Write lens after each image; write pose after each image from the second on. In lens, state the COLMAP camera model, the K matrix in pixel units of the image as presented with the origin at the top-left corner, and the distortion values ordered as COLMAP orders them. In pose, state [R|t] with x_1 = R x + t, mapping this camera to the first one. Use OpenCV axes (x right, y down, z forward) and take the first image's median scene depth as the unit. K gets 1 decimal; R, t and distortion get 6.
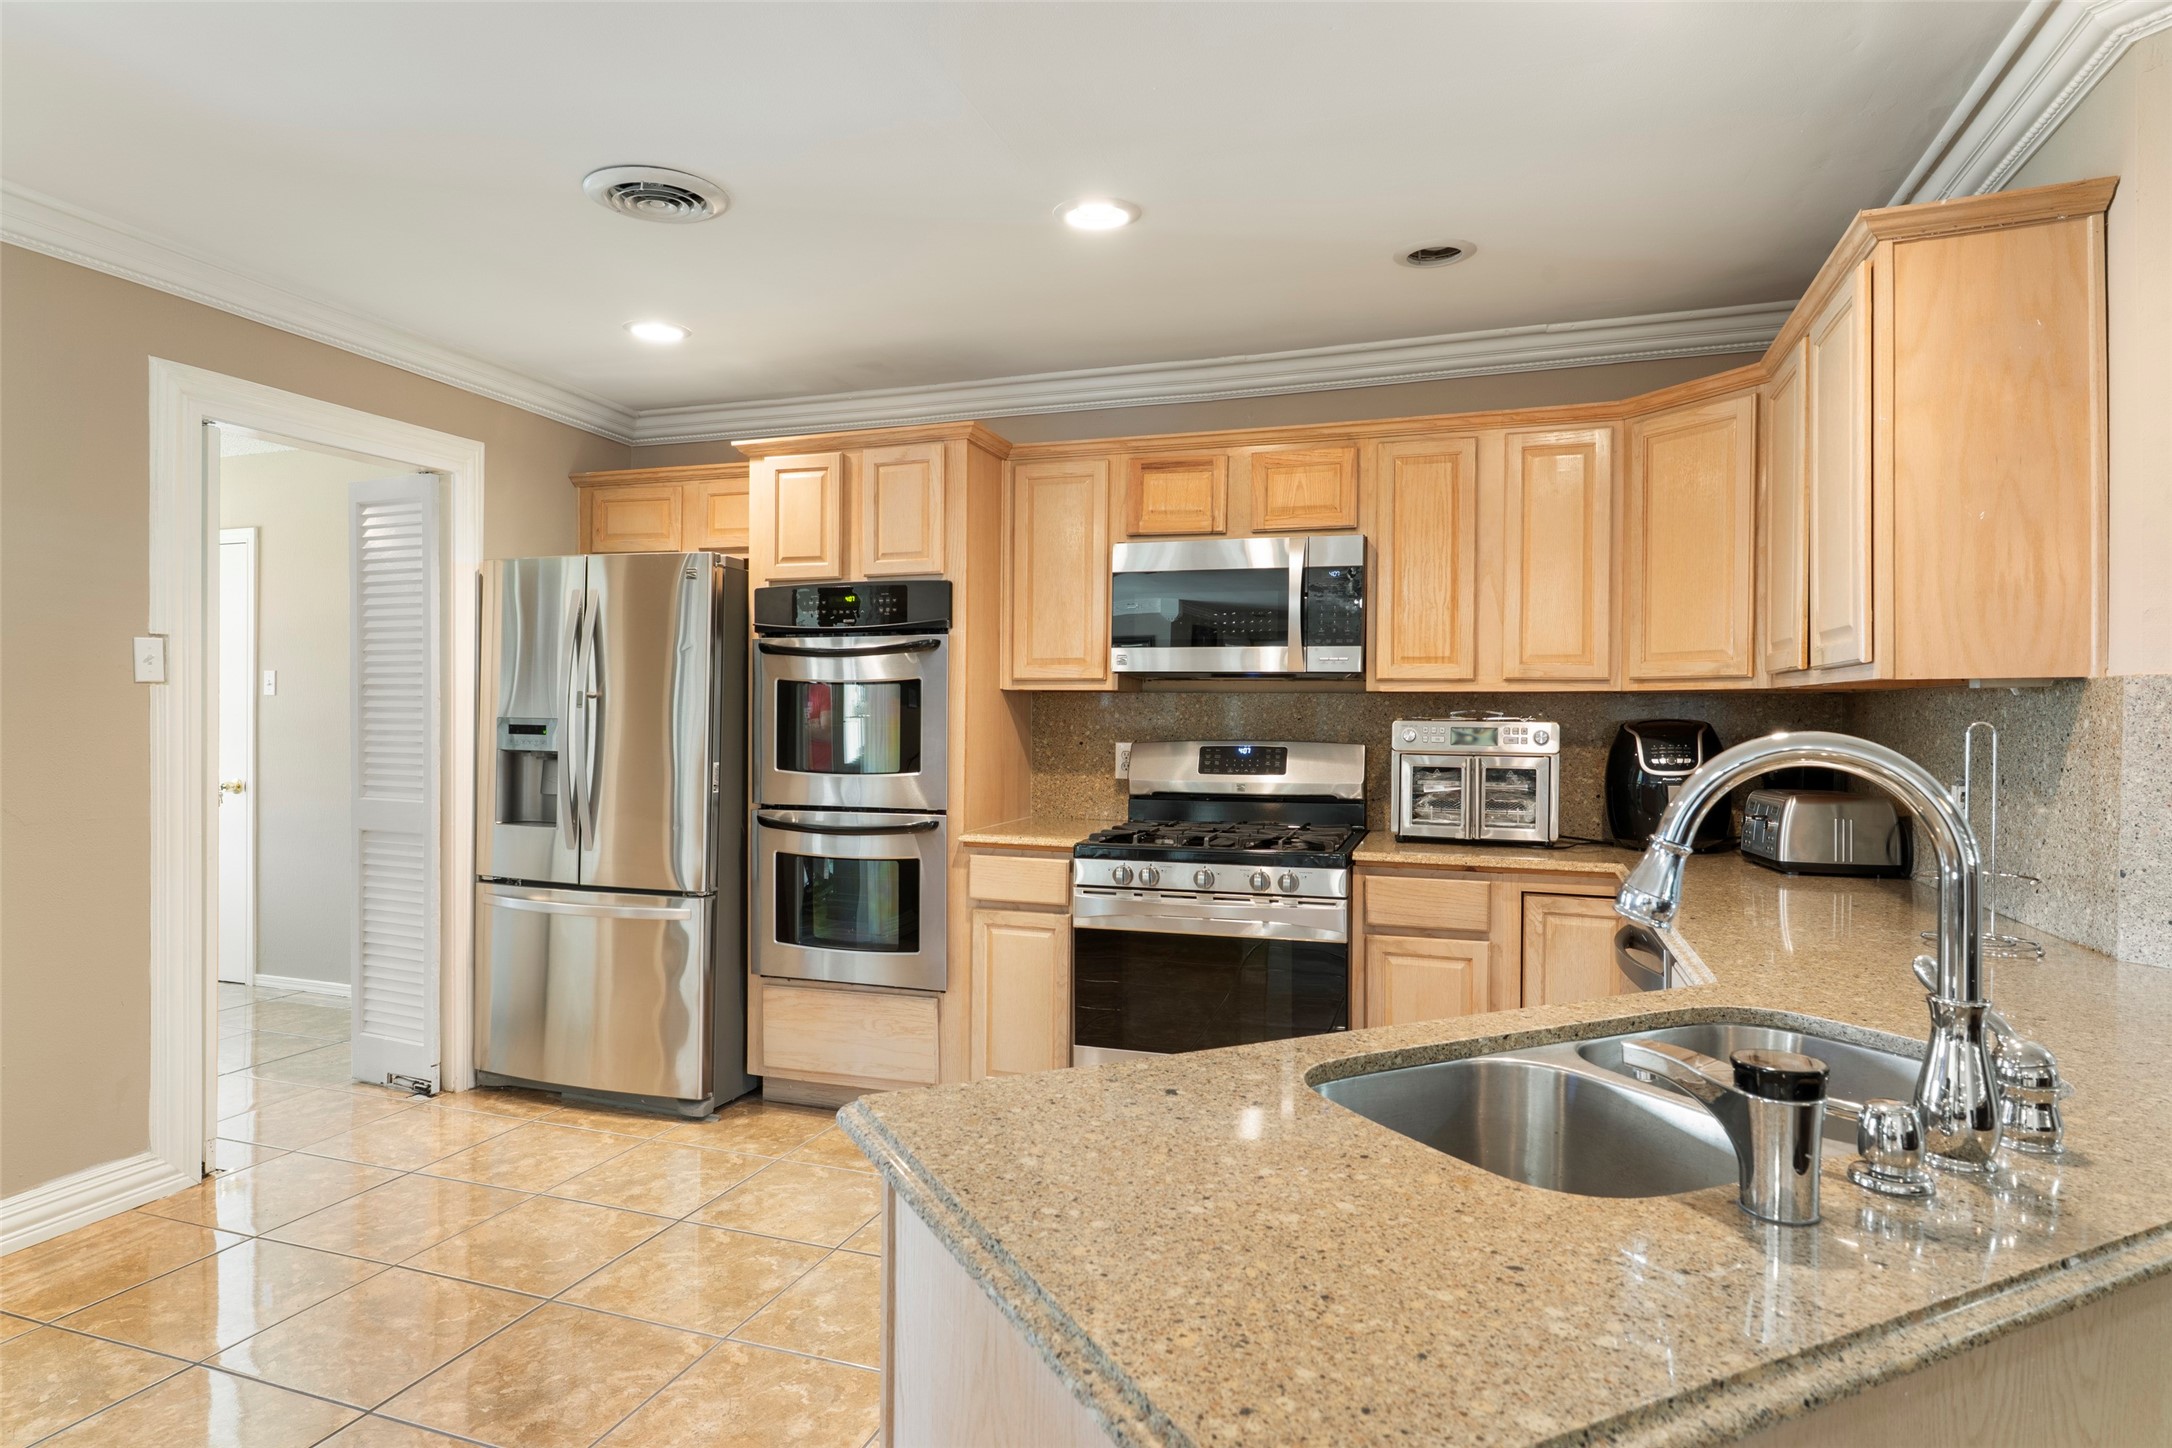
lens RADIAL K [[1188.3, 0, 1081.1], [0, 1188.3, 718.5], [0, 0, 1]] dist [-0.000031, 0.002330]
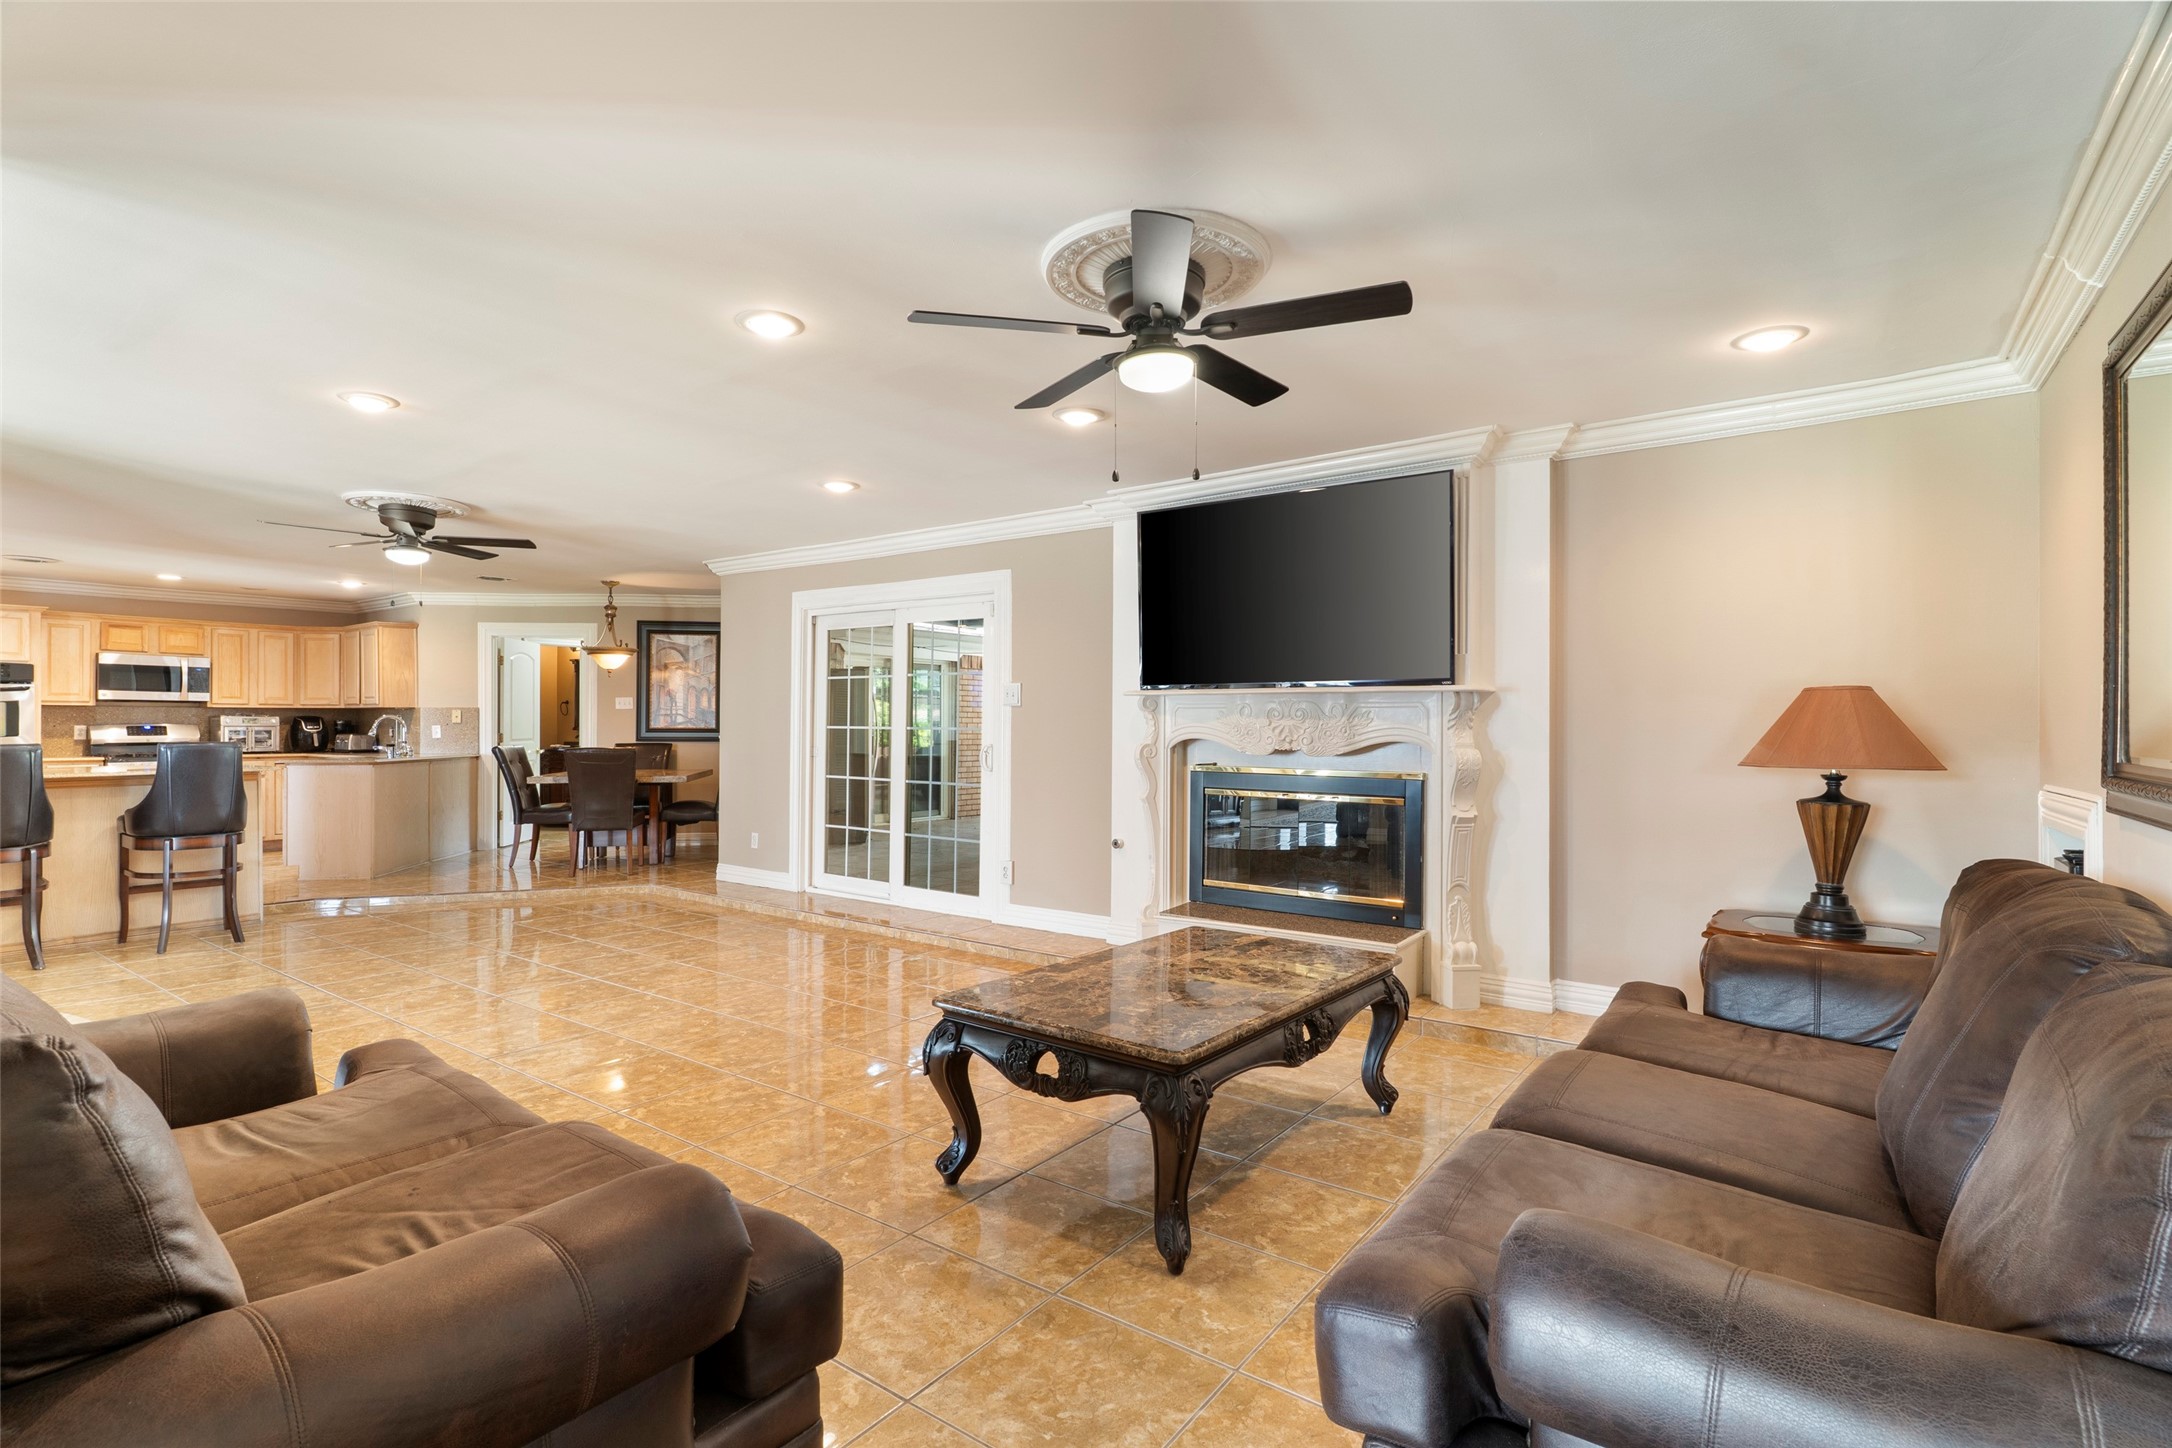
lens RADIAL K [[1037.2, 0, 1067.8], [0, 1037.2, 716.6], [0, 0, 1]] dist [0.003129, -0.000458]
pose [[0.298323, 0.000162, 0.954465, -1.731071], [0.007416, 0.999969, -0.002487, 0.026402], [-0.954436, 0.007821, 0.298312, -2.020869]]
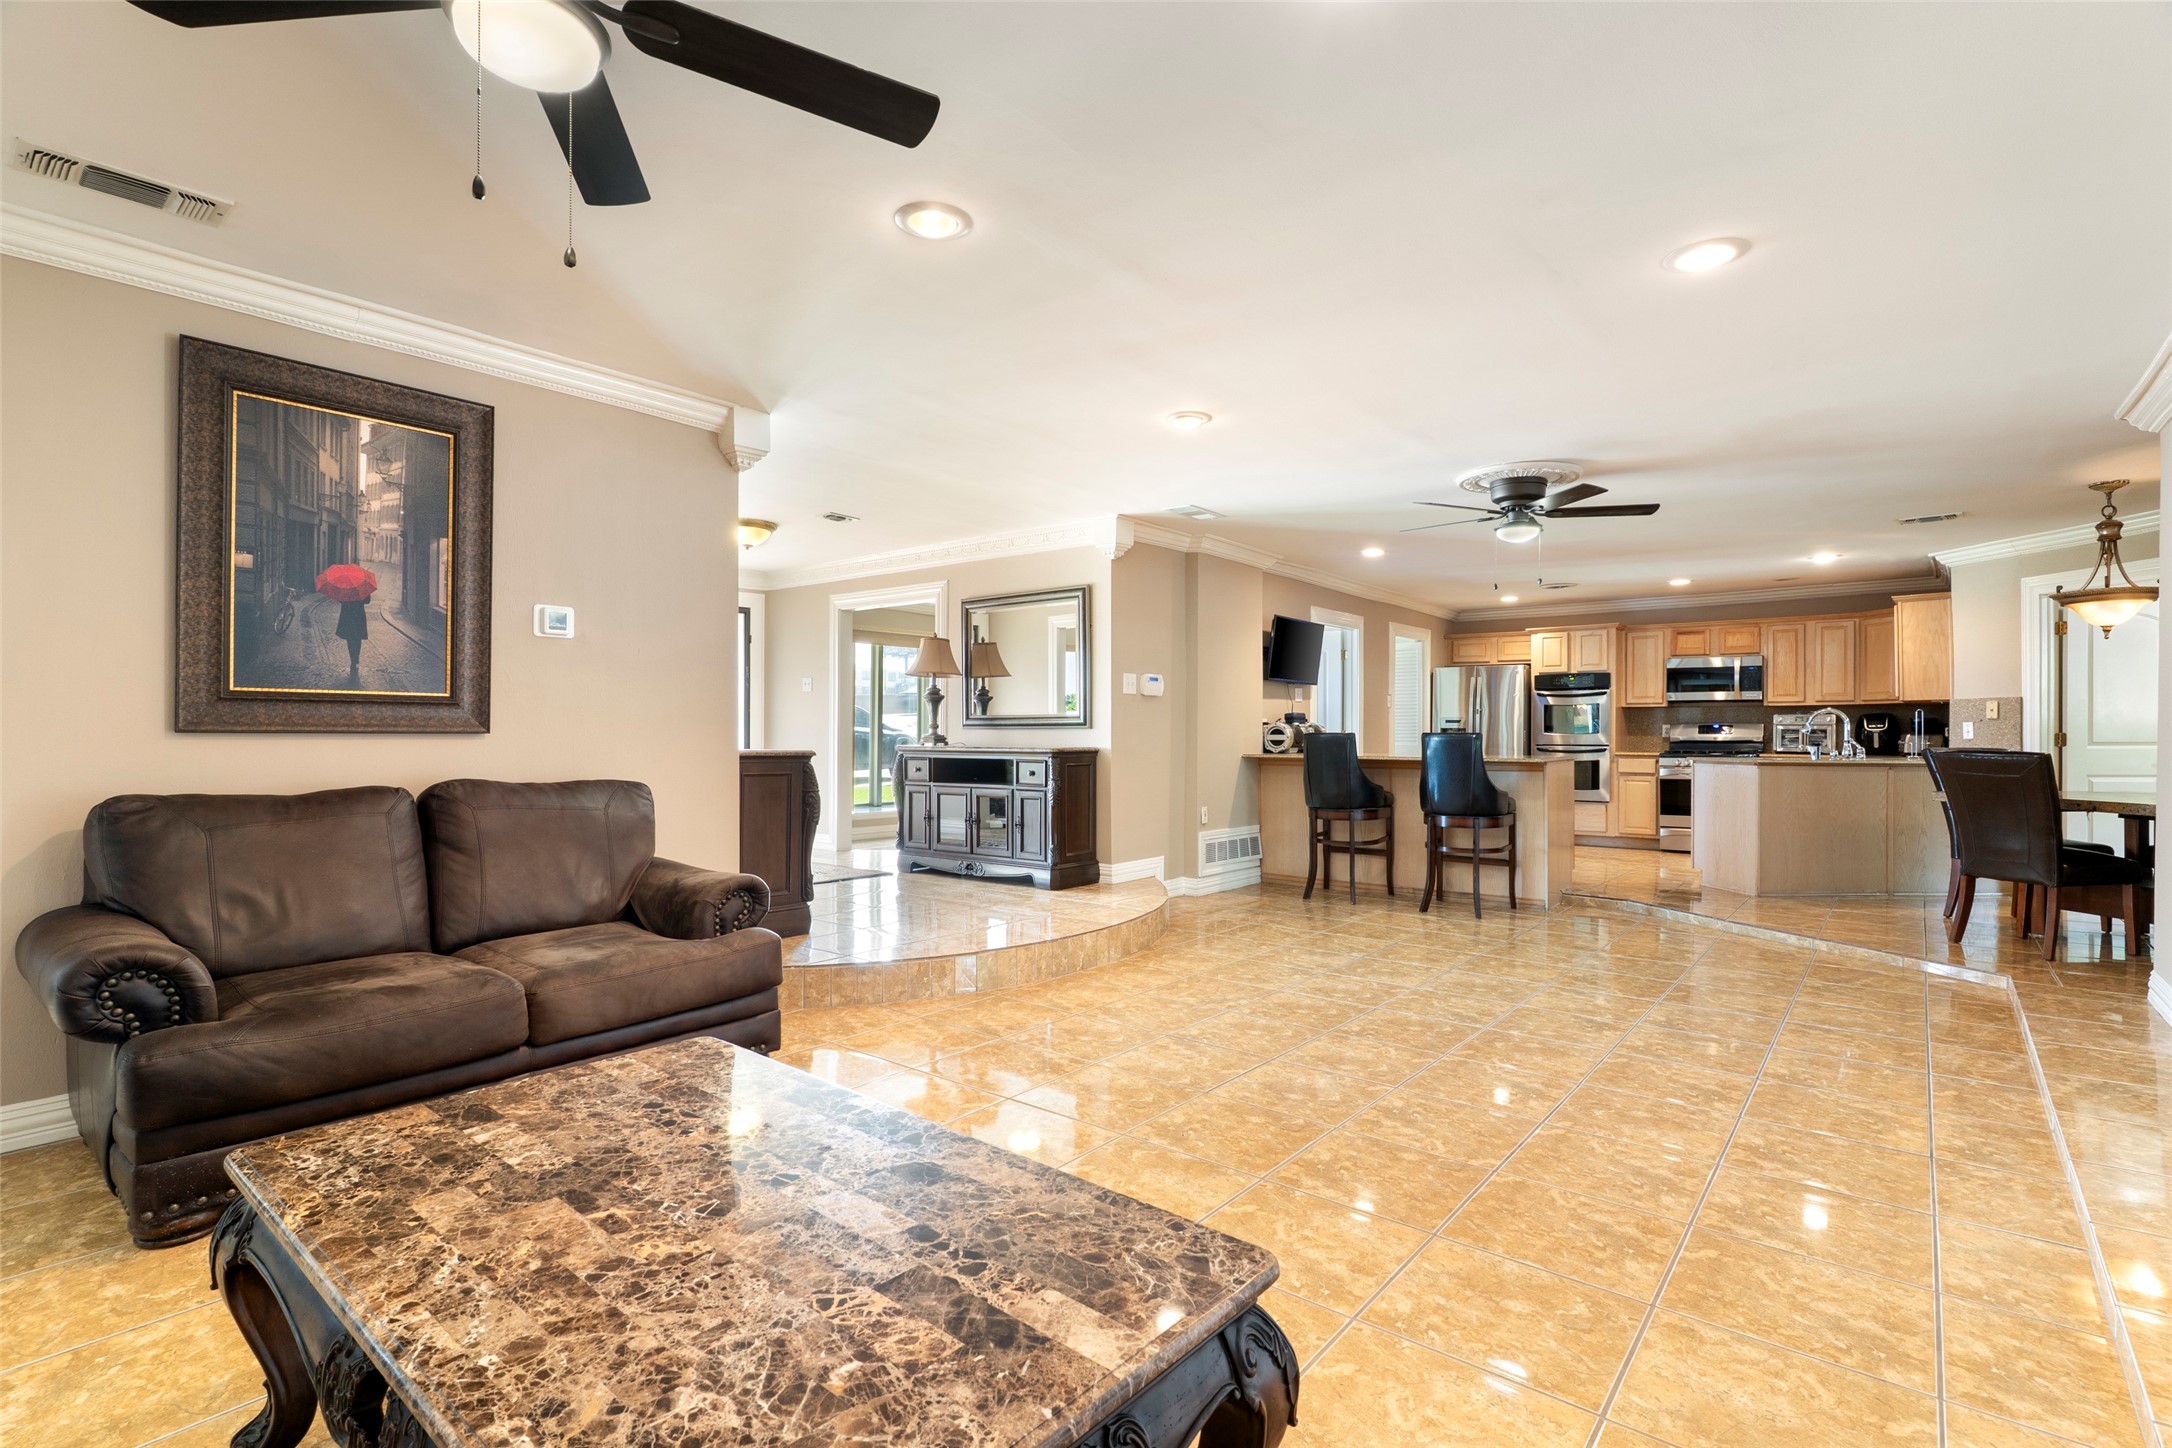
lens RADIAL K [[1037.2, 0, 1072.0], [0, 1037.2, 736.1], [0, 0, 1]] dist [0.003129, -0.000458]
pose [[0.939538, -0.003663, -0.342424, -0.535104], [0.002233, 0.999987, -0.004571, 0.066288], [0.342436, 0.003530, 0.939534, -2.195475]]
